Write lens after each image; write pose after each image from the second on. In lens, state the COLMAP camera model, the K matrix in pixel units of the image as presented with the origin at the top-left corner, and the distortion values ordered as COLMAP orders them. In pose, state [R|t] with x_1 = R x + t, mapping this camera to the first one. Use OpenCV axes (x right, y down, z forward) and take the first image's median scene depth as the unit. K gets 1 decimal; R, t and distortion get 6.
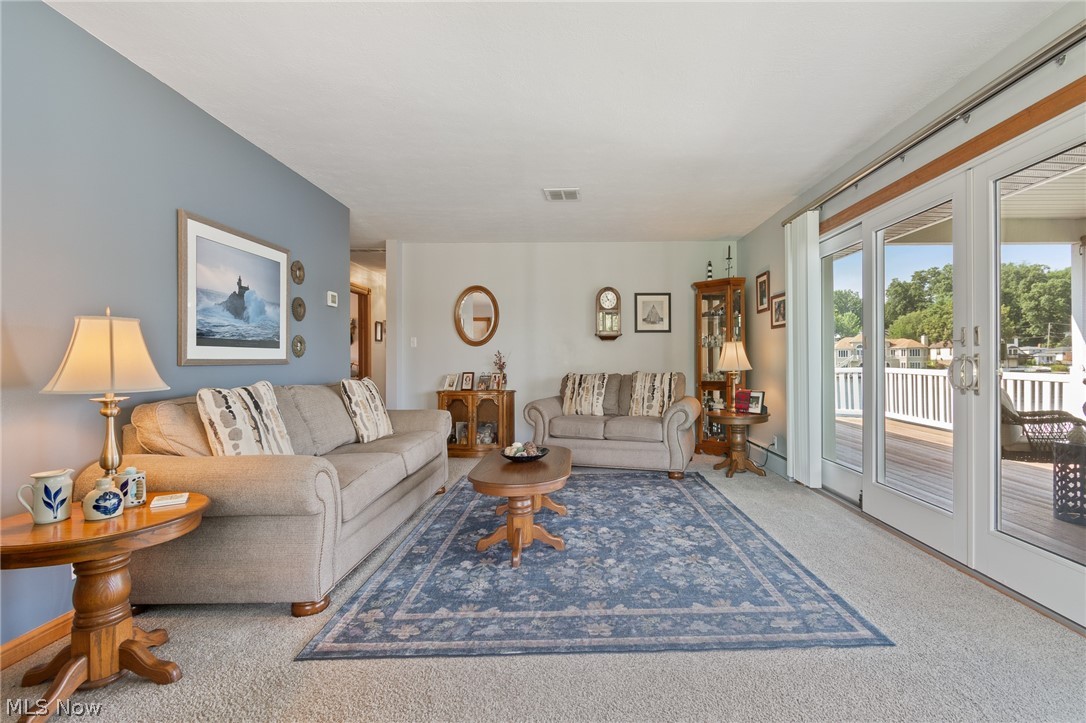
lens RADIAL K [[511.4, 0, 544.0], [0, 511.4, 360.0], [0, 0, 1]] dist [-0.000996, -0.000545]
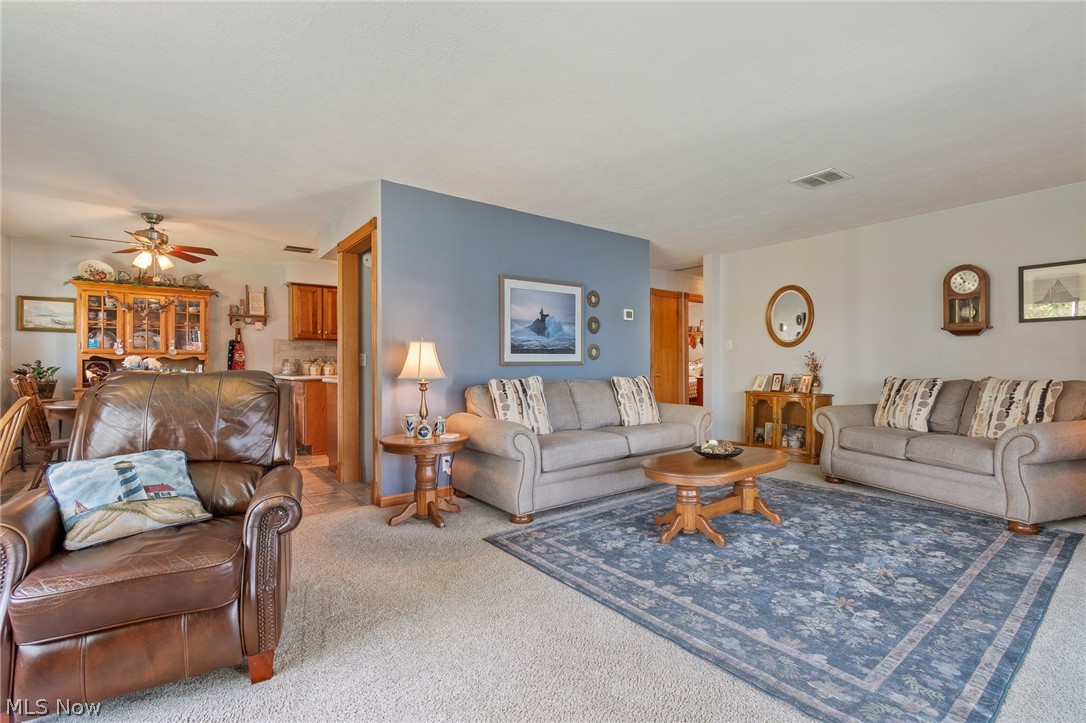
lens RADIAL K [[479.9, 0, 543.8], [0, 479.9, 362.9], [0, 0, 1]] dist [-0.000949, -0.000381]
pose [[0.595711, 0.002692, -0.803194, 0.594288], [0.002300, 0.999985, 0.005057, -0.004966], [0.803195, -0.004859, 0.595696, 0.139001]]
